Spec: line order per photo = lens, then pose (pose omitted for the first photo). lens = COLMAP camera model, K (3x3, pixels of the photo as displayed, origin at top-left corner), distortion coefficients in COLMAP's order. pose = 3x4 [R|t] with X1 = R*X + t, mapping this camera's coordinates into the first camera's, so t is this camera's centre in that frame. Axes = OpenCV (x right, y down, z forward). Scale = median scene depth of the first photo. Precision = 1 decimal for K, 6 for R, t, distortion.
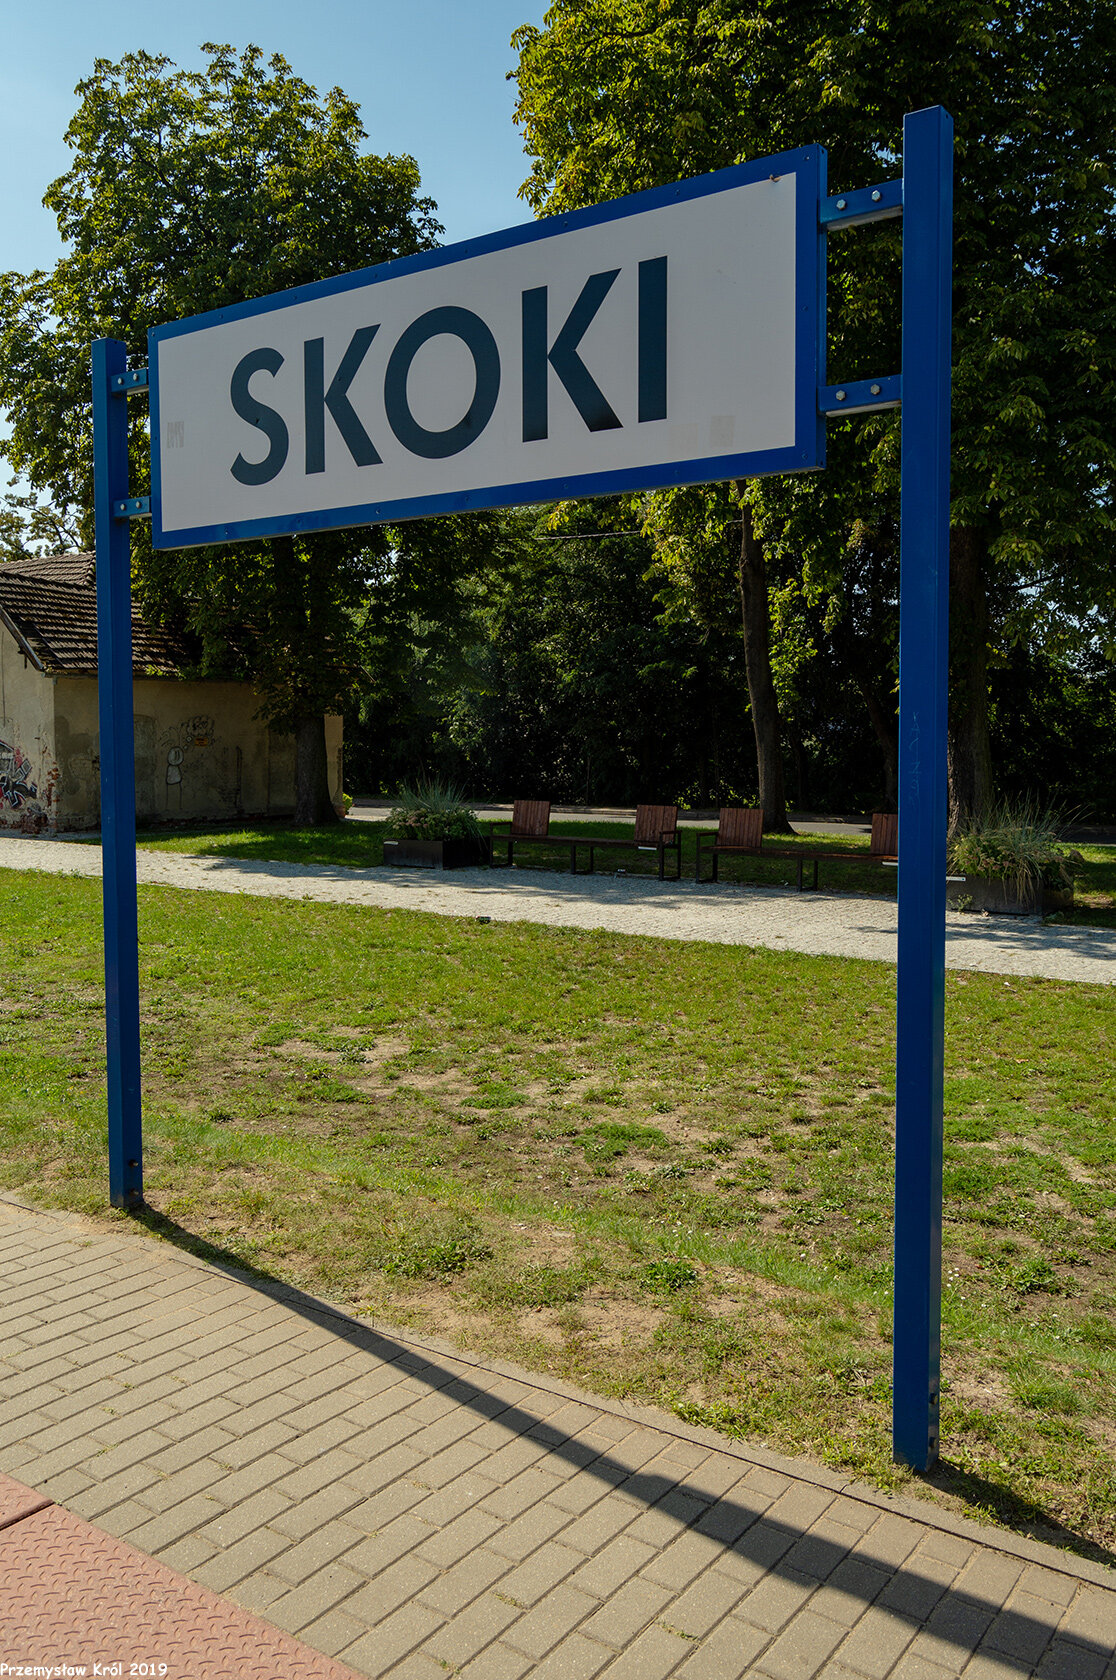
lens RADIAL K [[1355.6, 0, 565.9], [0, 1355.6, 793.5], [0, 0, 1]] dist [-0.003056, 0.000831]
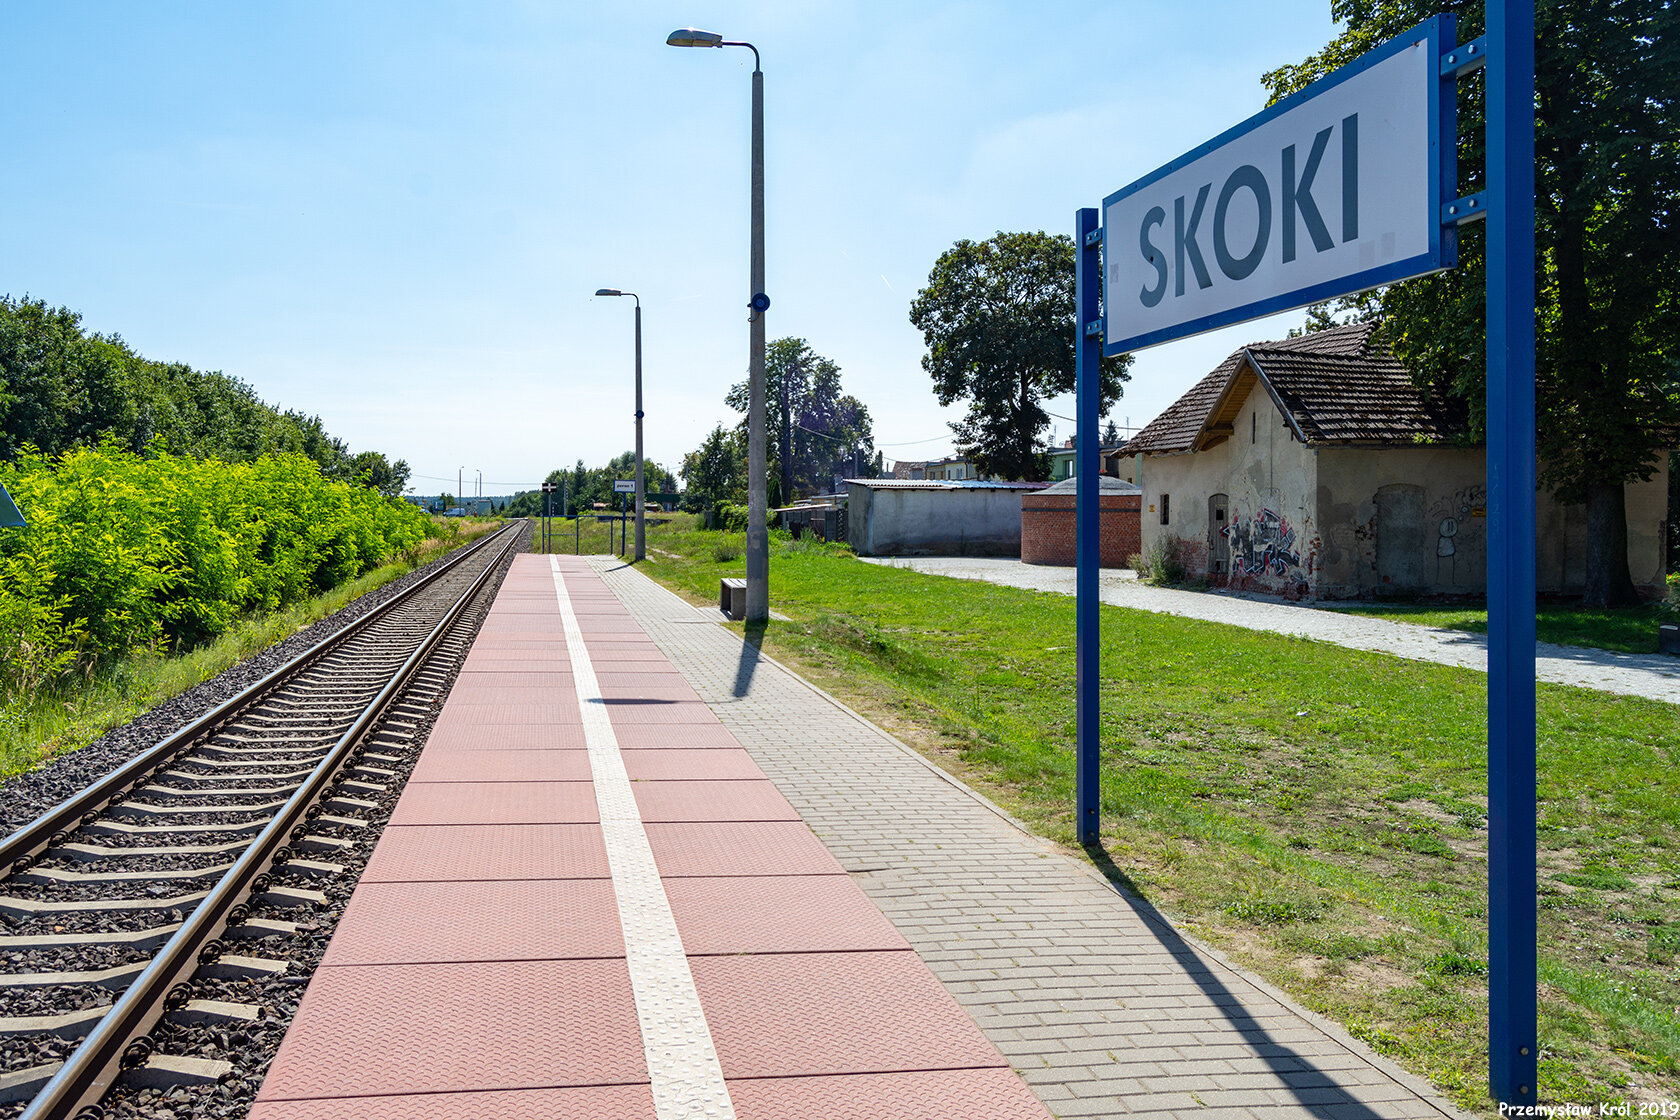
lens RADIAL K [[1554.9, 0, 784.7], [0, 1554.9, 517.4], [0, 0, 1]] dist [0.003619, 0.012093]
pose [[0.690829, 0.003893, -0.723008, 0.196391], [-0.033271, 0.999097, -0.026411, 0.010732], [0.722253, 0.042301, 0.690335, -0.099990]]
